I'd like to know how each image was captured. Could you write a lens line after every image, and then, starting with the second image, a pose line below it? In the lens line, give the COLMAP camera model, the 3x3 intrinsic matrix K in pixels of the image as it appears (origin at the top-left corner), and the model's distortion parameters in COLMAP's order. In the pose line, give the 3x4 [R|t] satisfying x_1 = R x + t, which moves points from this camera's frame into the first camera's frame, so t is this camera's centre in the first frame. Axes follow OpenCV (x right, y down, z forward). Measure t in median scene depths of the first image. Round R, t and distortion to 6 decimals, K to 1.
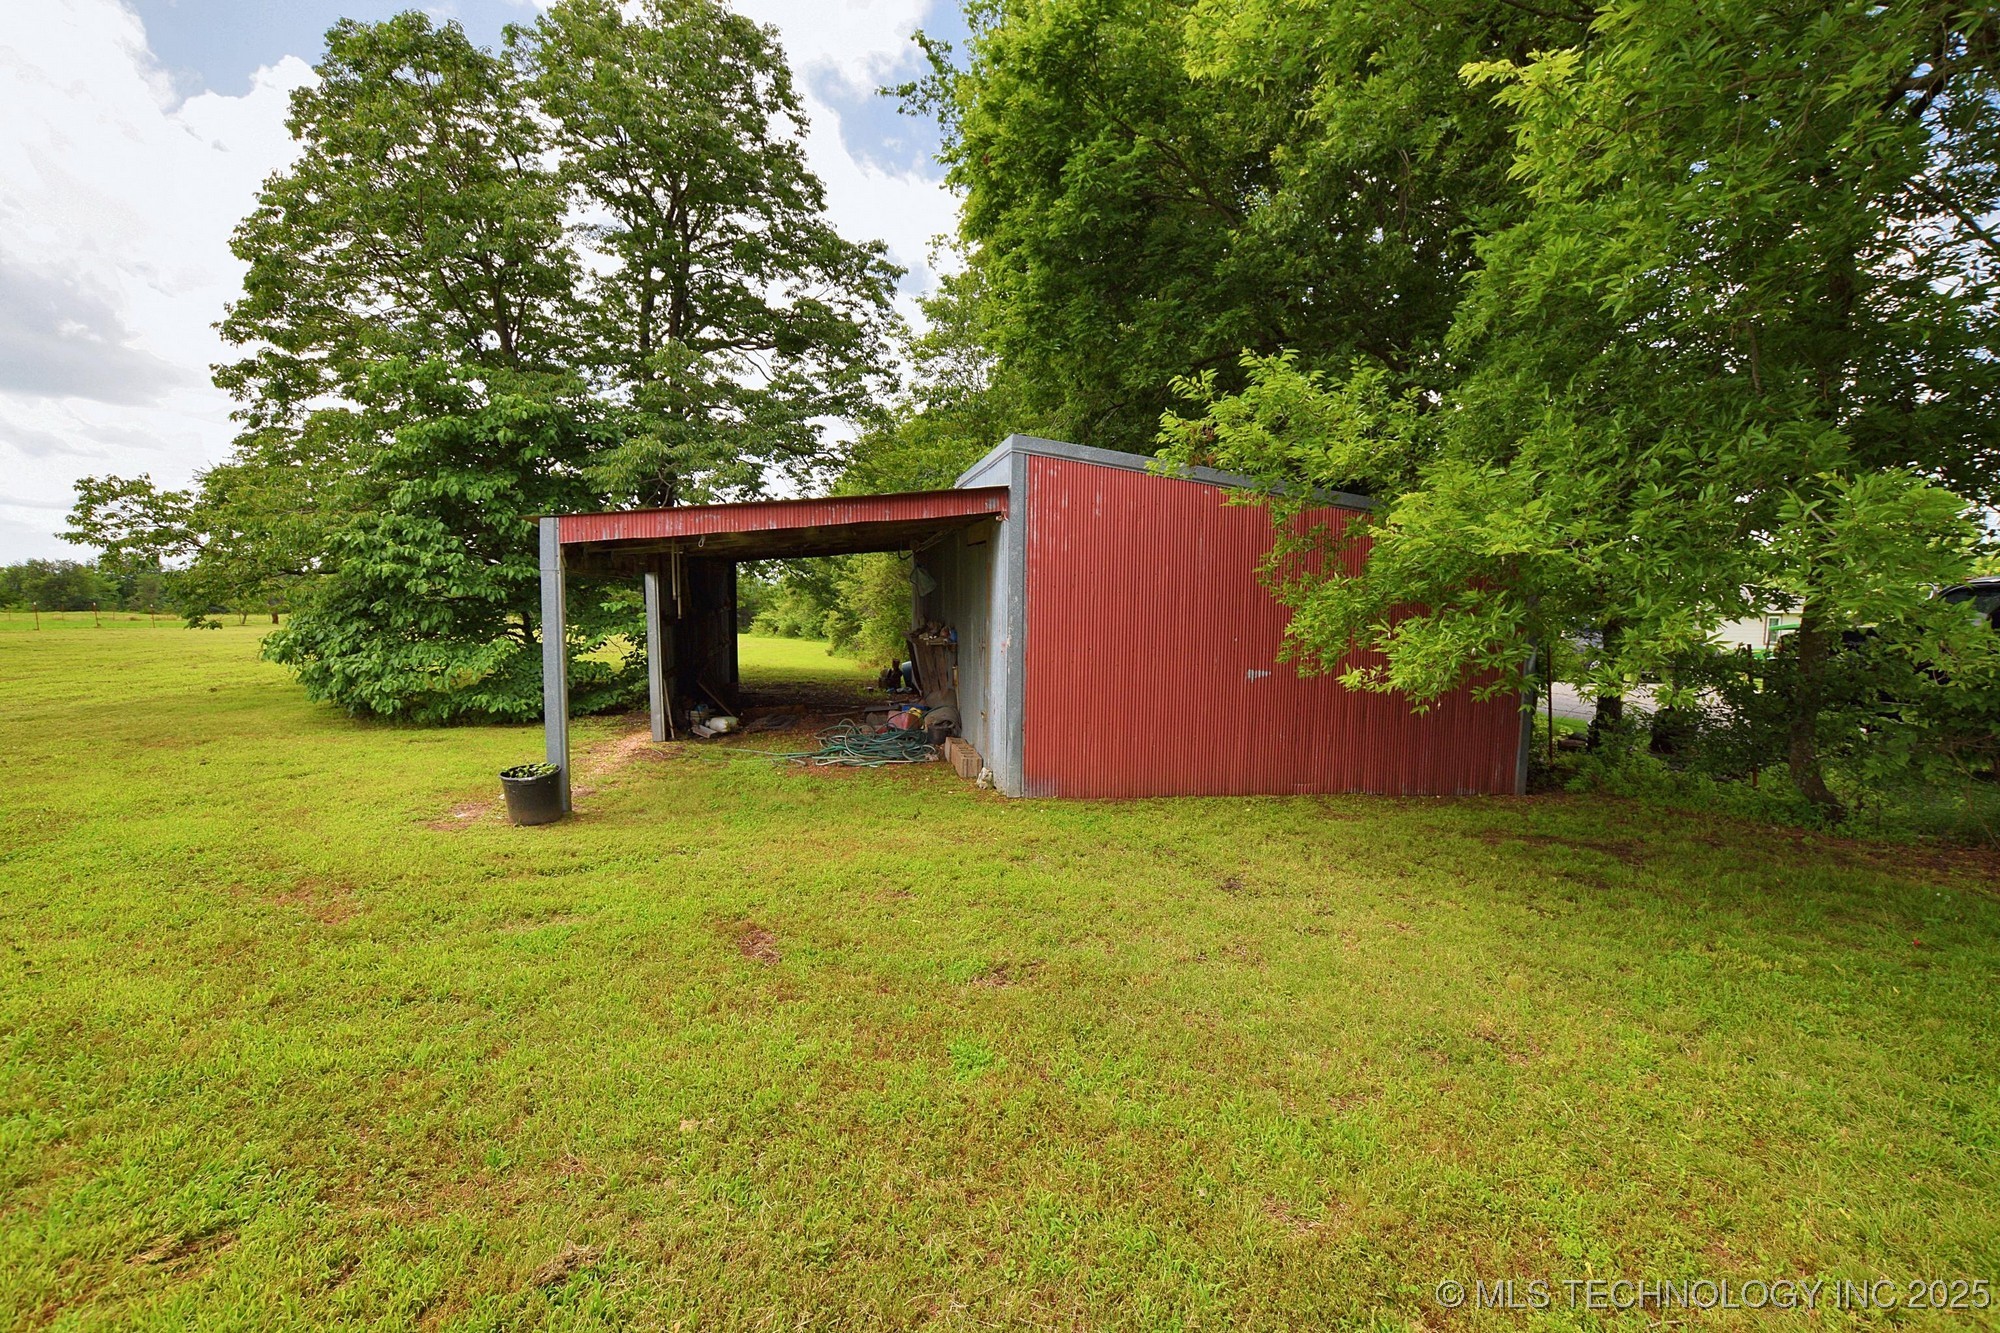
lens RADIAL K [[886.7, 0, 998.4], [0, 886.7, 659.9], [0, 0, 1]] dist [-0.022364, 0.000621]
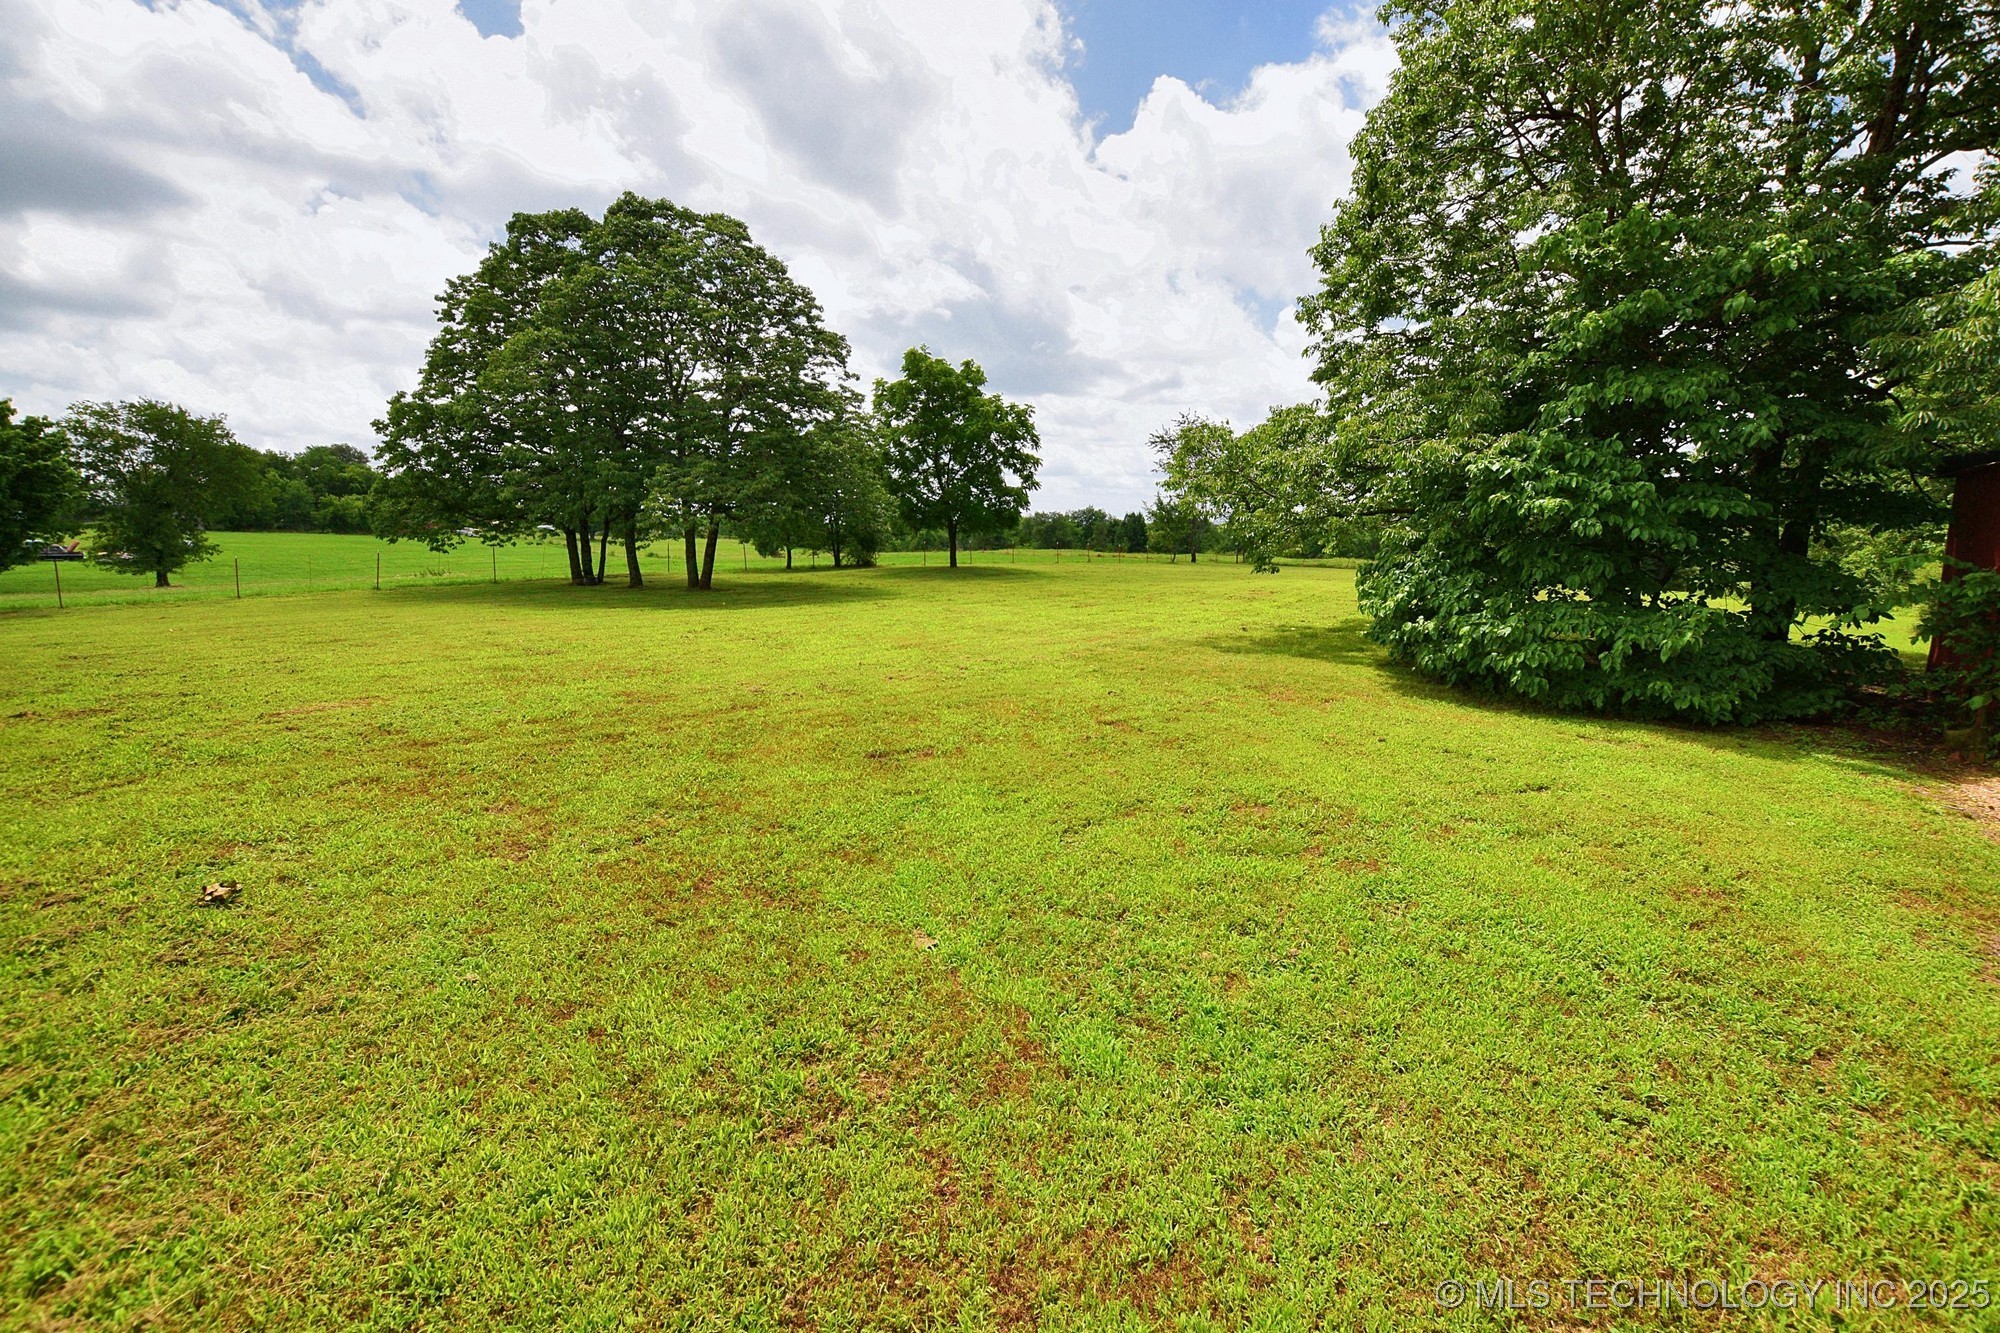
lens RADIAL K [[886.7, 0, 998.4], [0, 886.7, 659.9], [0, 0, 1]] dist [-0.022364, 0.000621]
pose [[0.653754, 0.099903, -0.750084, -0.406338], [-0.050885, 0.994807, 0.088147, -0.012737], [0.754995, -0.019459, 0.655442, 0.130858]]
